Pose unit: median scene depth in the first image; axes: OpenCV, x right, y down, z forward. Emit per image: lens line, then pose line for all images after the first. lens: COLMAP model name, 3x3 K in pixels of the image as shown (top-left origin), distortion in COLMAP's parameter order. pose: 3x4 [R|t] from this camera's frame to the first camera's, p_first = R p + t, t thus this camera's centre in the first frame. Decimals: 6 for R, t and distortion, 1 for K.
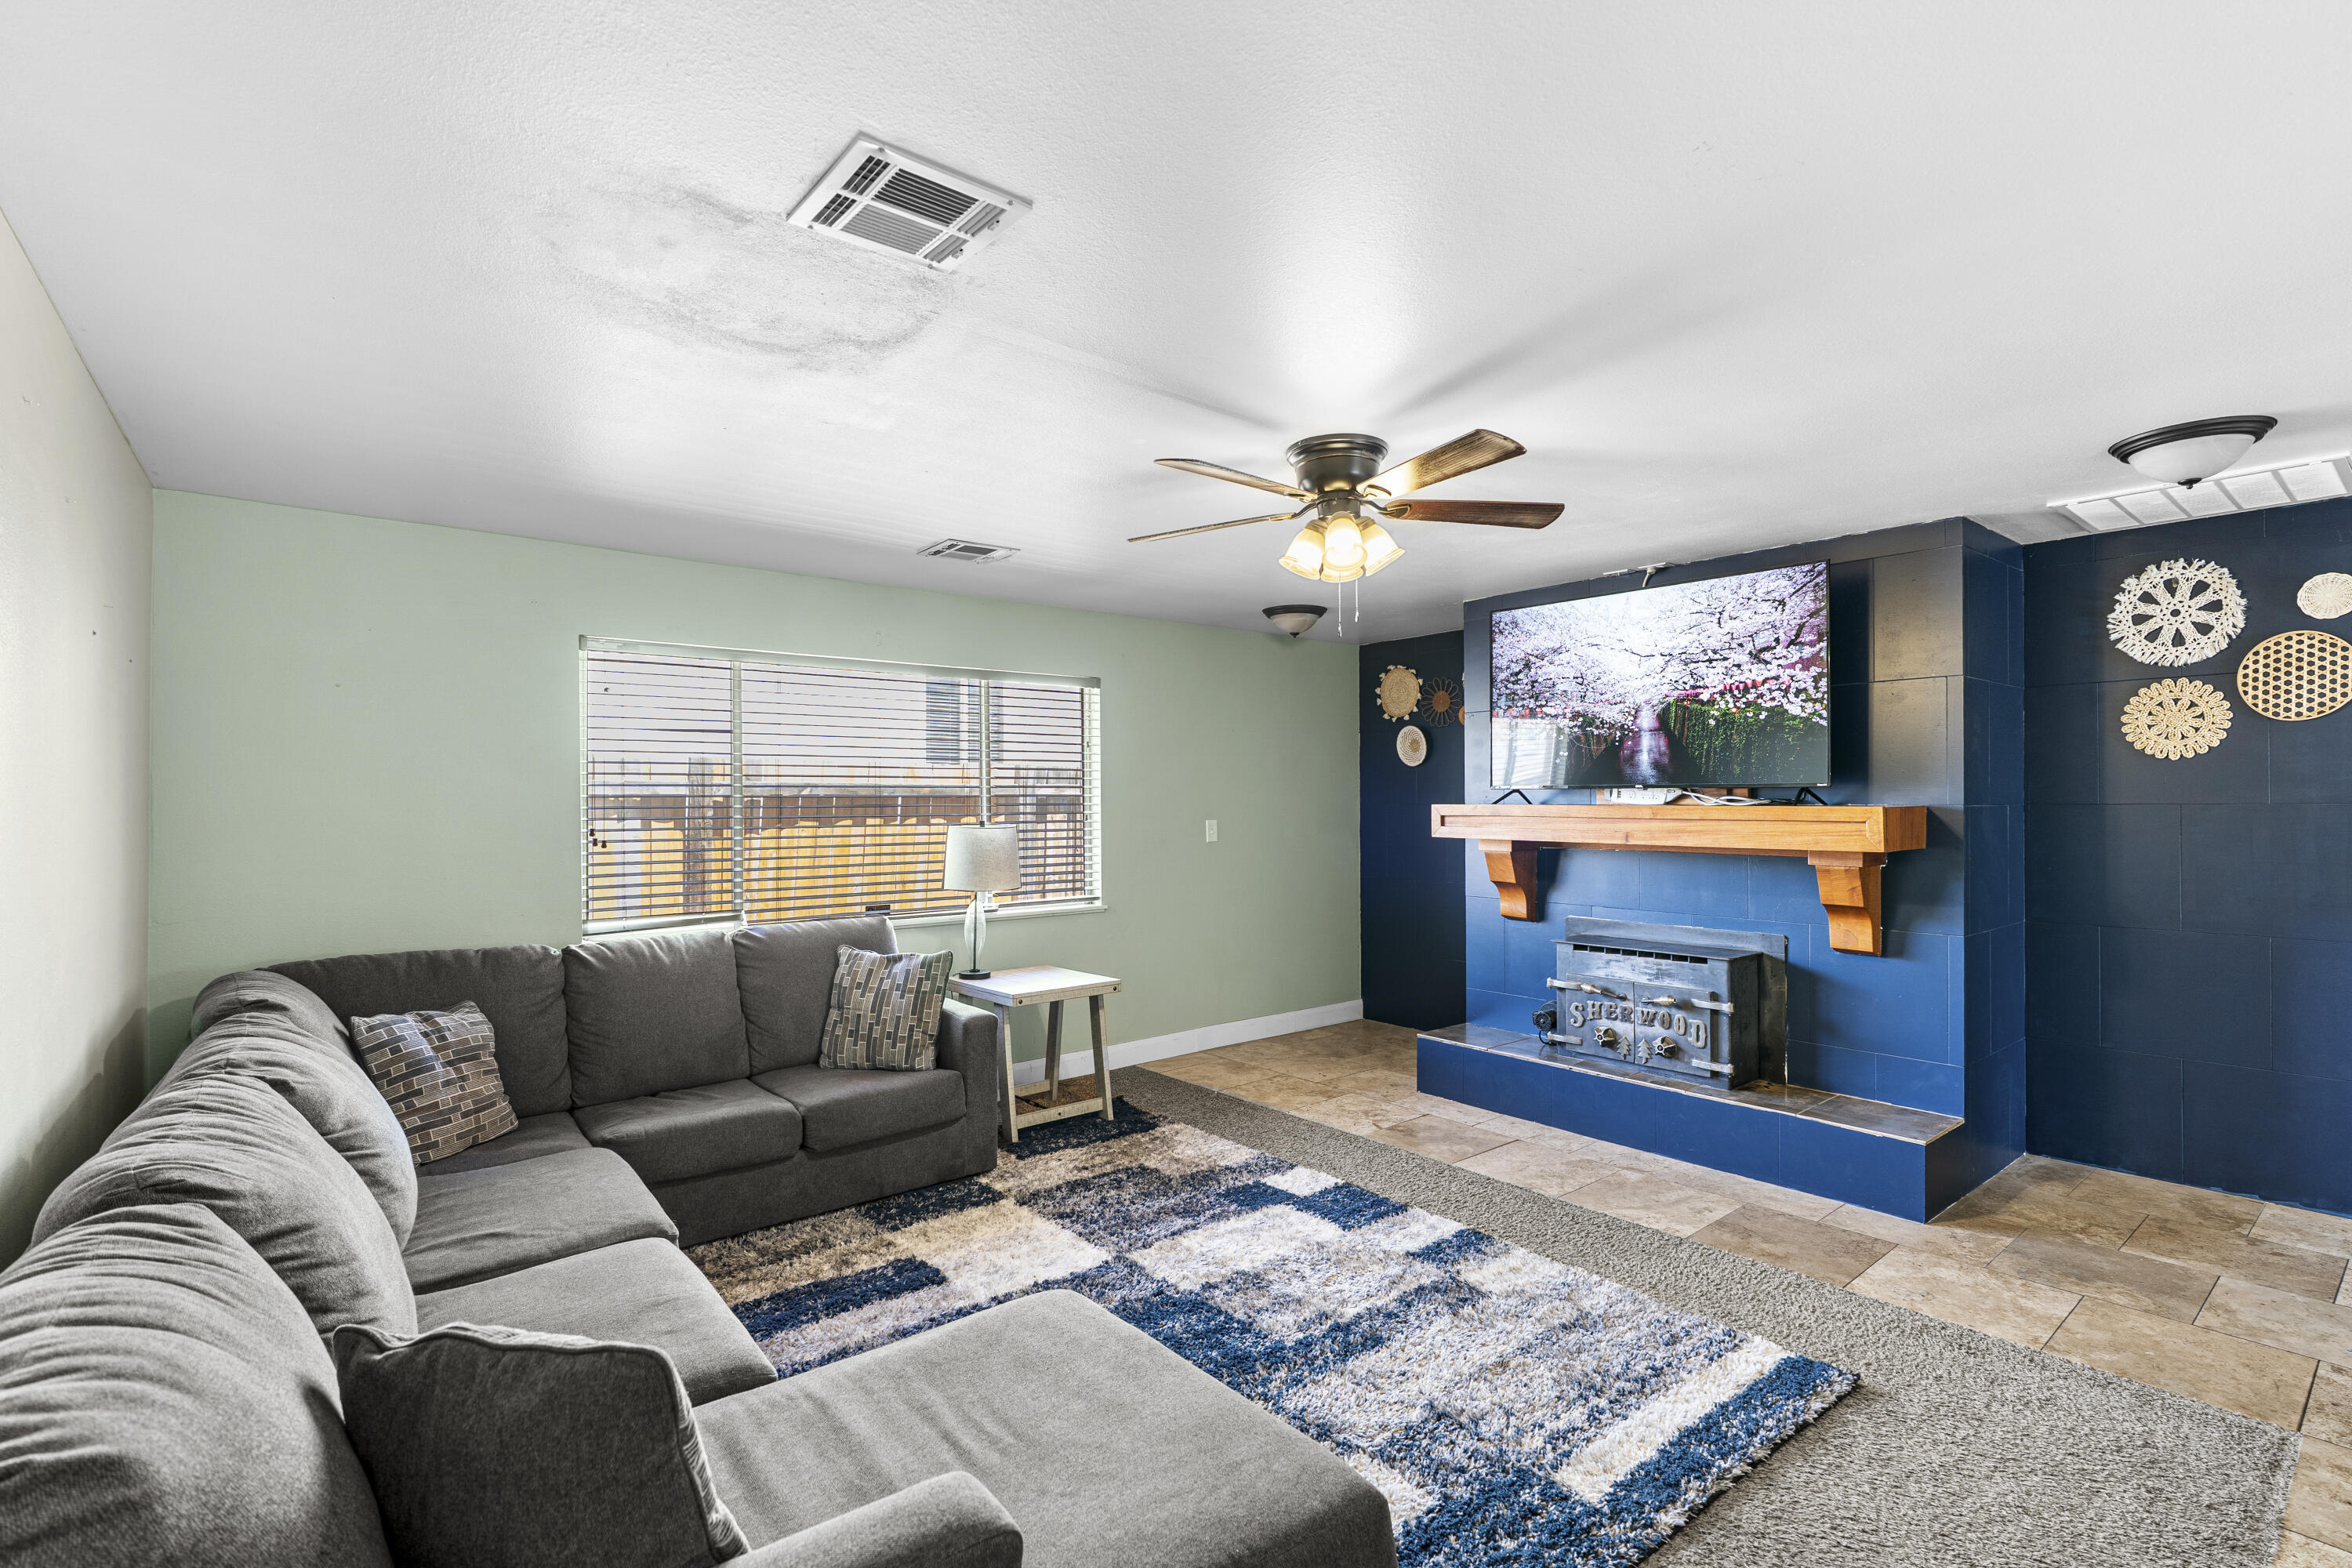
lens RADIAL K [[1066.1, 0, 1173.5], [0, 1066.1, 790.7], [0, 0, 1]] dist [-0.001353, -0.000064]
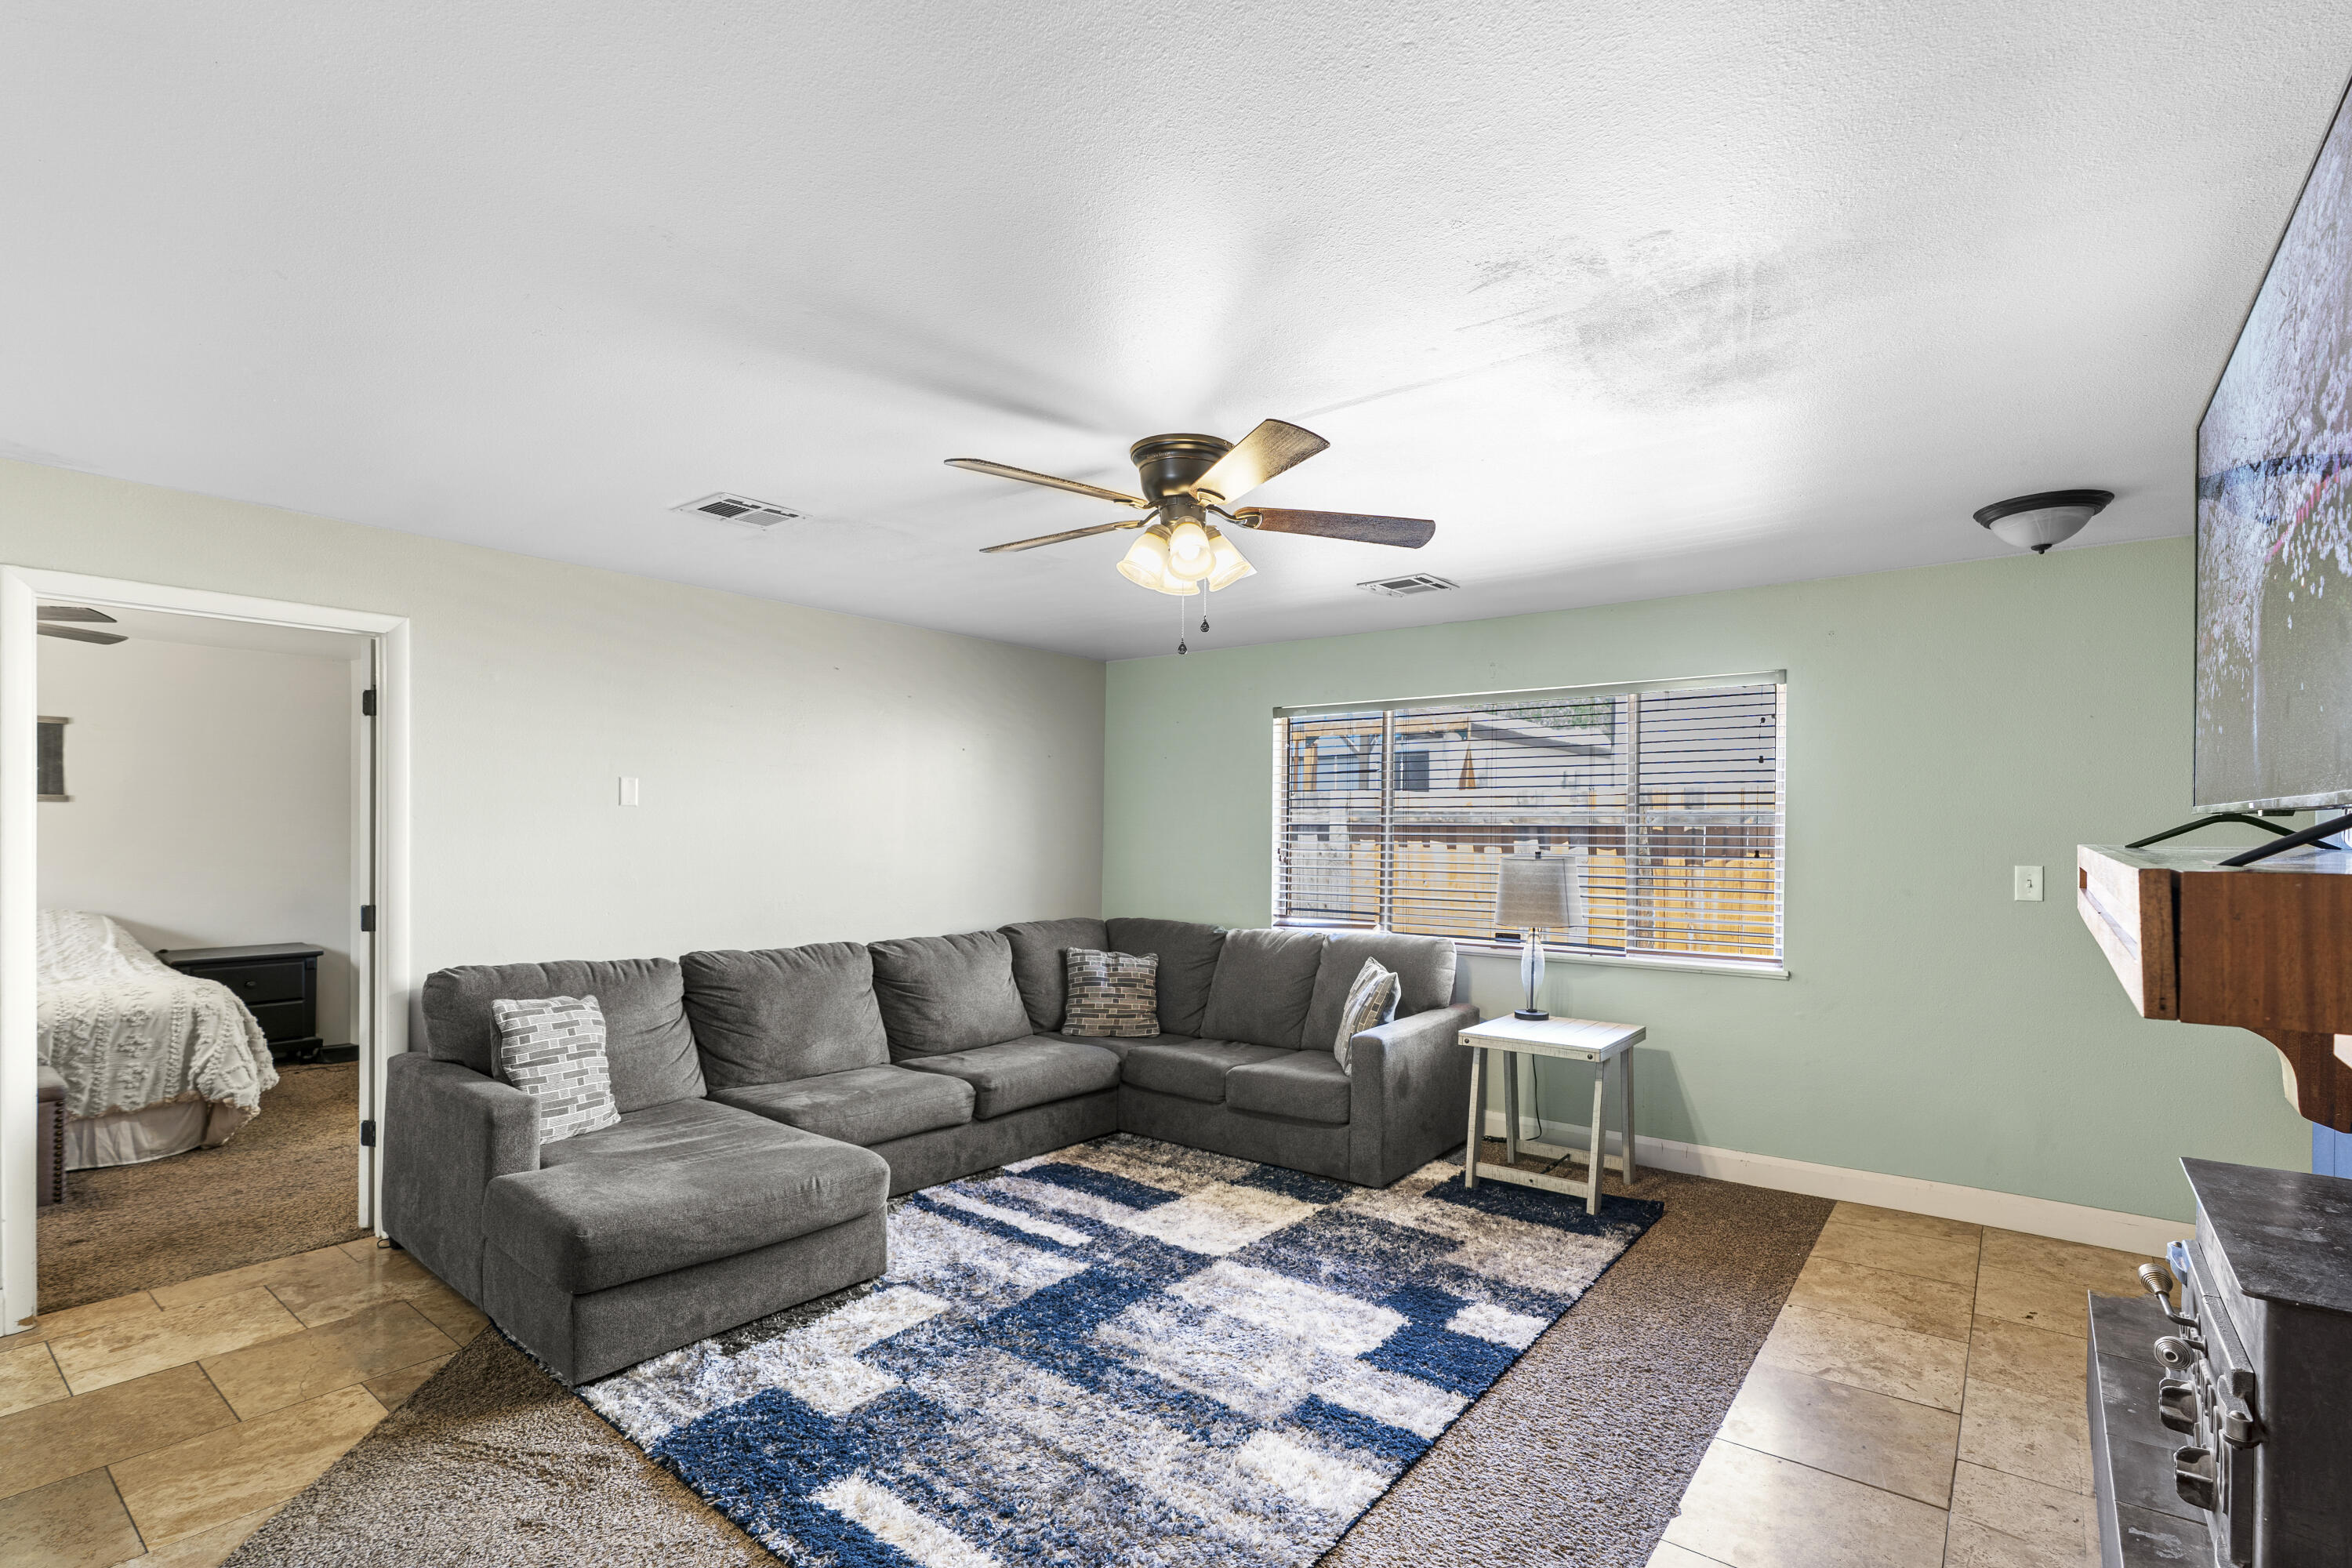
lens RADIAL K [[1066.1, 0, 1201.8], [0, 1066.1, 825.7], [0, 0, 1]] dist [-0.001353, -0.000064]
pose [[0.248493, 0.002739, -0.968630, 0.821462], [0.003942, 0.999985, 0.003839, 0.000804], [0.968626, -0.004772, 0.248479, 0.606892]]
